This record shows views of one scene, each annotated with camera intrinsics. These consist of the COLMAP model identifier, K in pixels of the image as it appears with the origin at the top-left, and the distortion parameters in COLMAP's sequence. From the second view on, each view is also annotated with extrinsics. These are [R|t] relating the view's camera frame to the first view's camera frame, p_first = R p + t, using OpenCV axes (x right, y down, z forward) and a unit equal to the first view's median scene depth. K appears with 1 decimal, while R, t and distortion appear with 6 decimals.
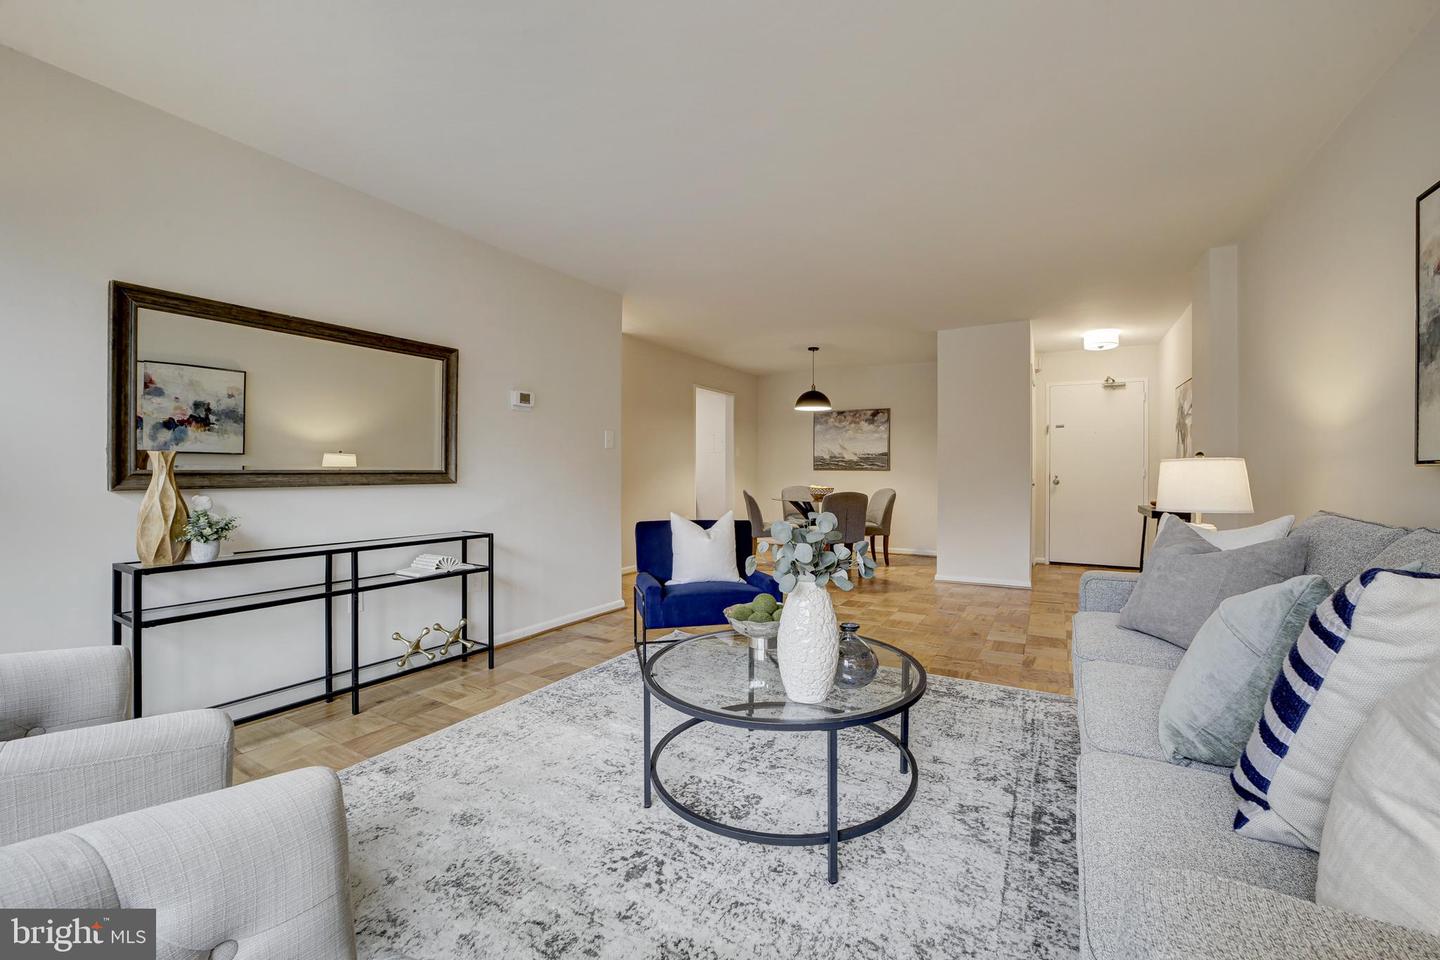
lens RADIAL K [[566.2, 0, 756.2], [0, 566.2, 477.6], [0, 0, 1]] dist [-0.027408, 0.000097]
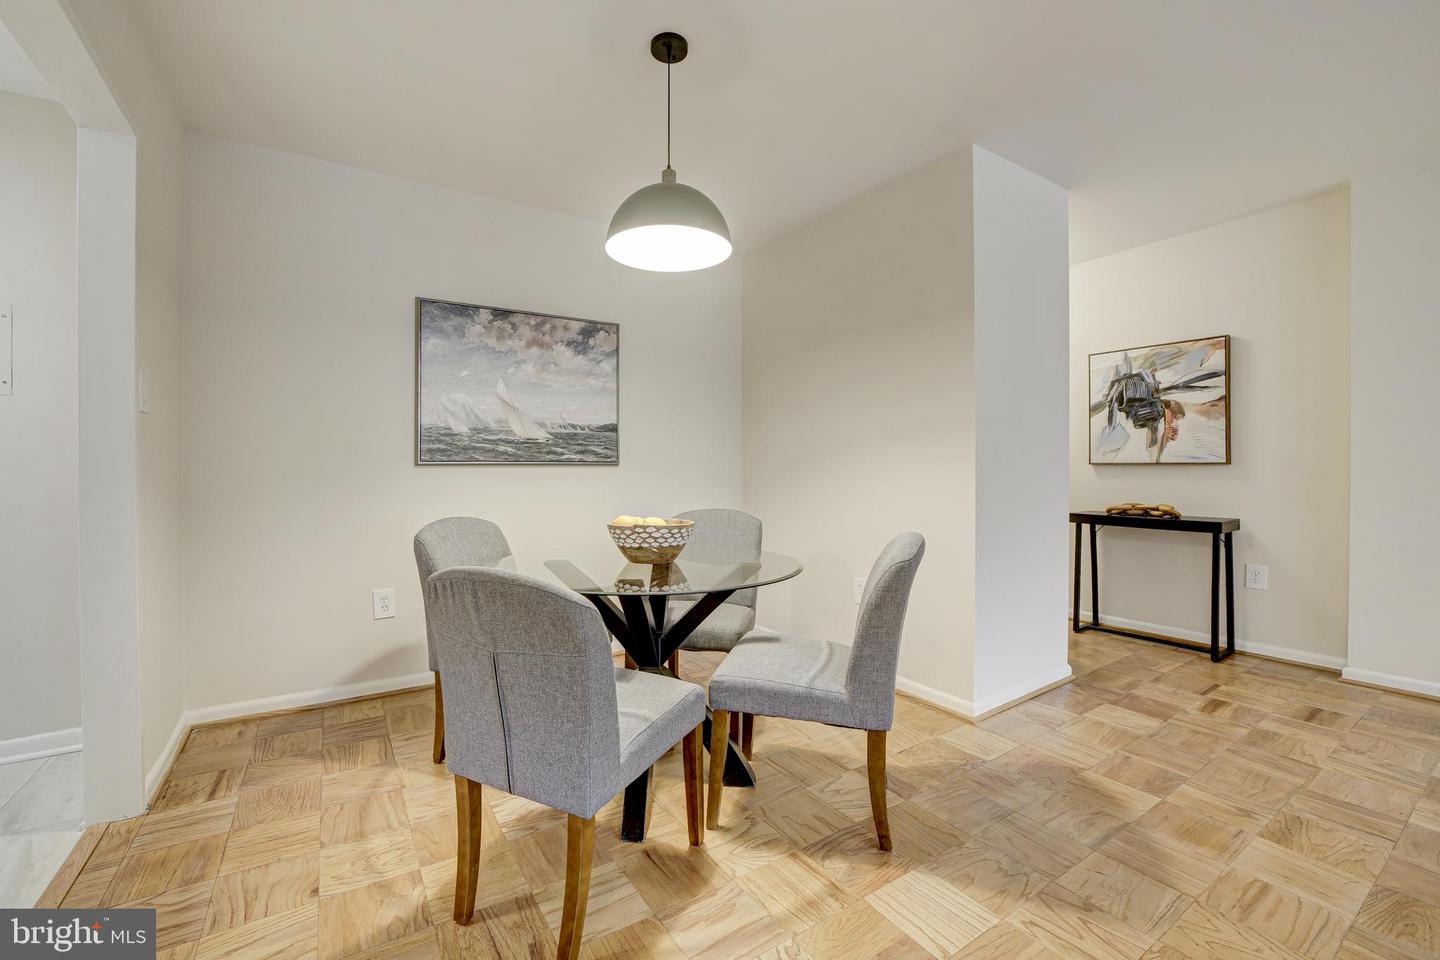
lens RADIAL K [[595.8, 0, 714.5], [0, 595.8, 469.6], [0, 0, 1]] dist [-0.042270, 0.000173]
pose [[0.497600, -0.009560, 0.867354, -0.276304], [0.012645, 0.999913, 0.003766, -0.022616], [-0.867315, 0.009094, 0.497677, 1.530481]]
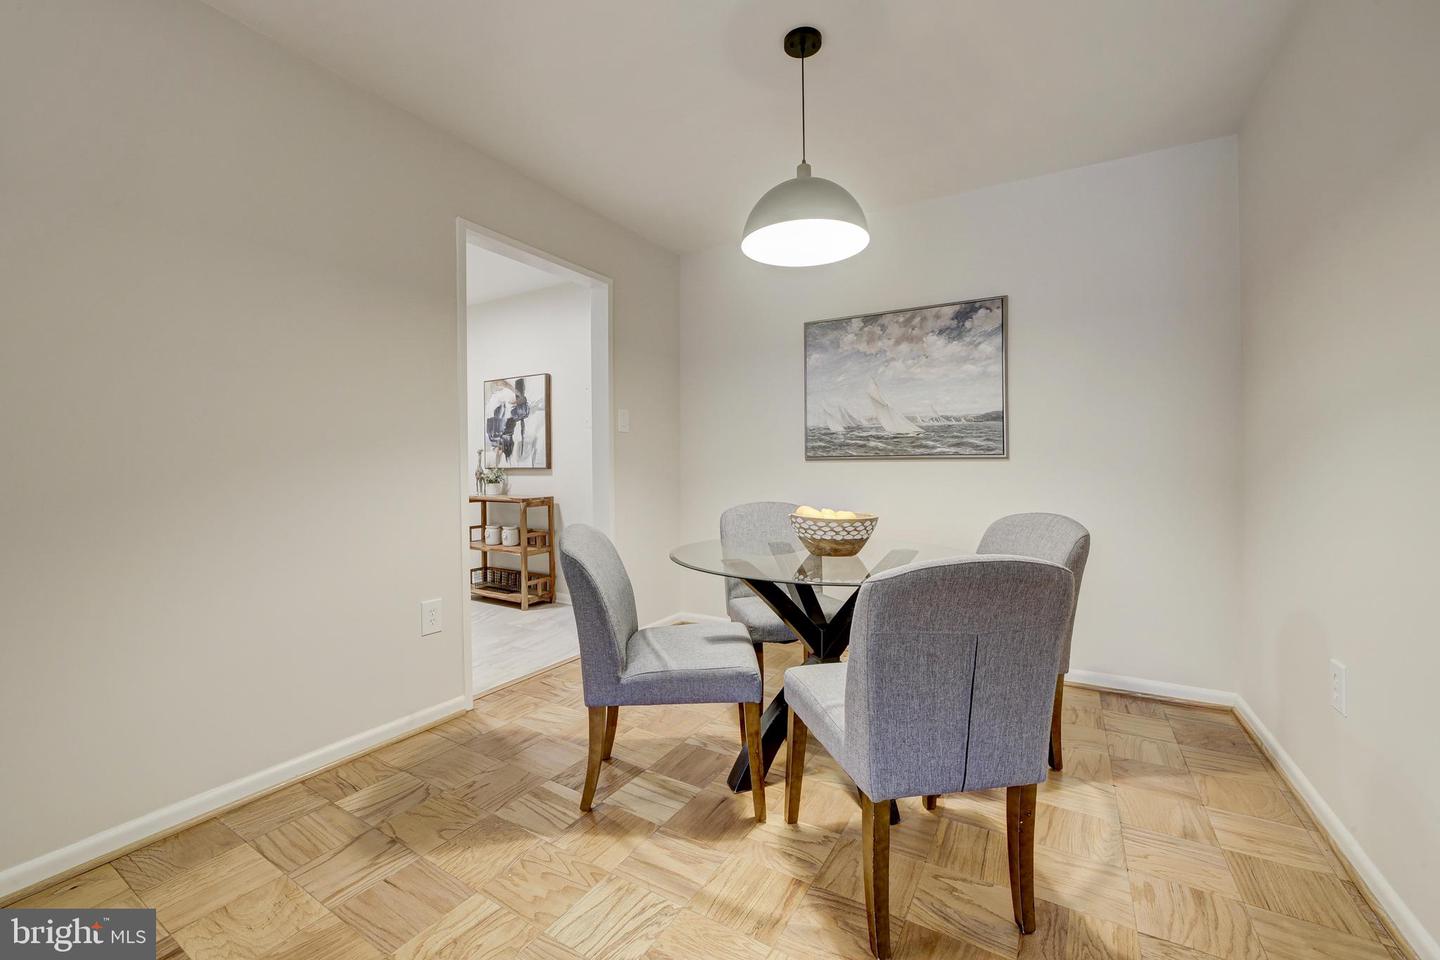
lens RADIAL K [[589.8, 0, 690.7], [0, 589.8, 473.8], [0, 0, 1]] dist [-0.032256, 0.000083]
pose [[0.996027, -0.009385, -0.088559, 0.126075], [0.009976, 0.999931, 0.006232, -0.015799], [0.088494, -0.007091, 0.996051, 1.276421]]
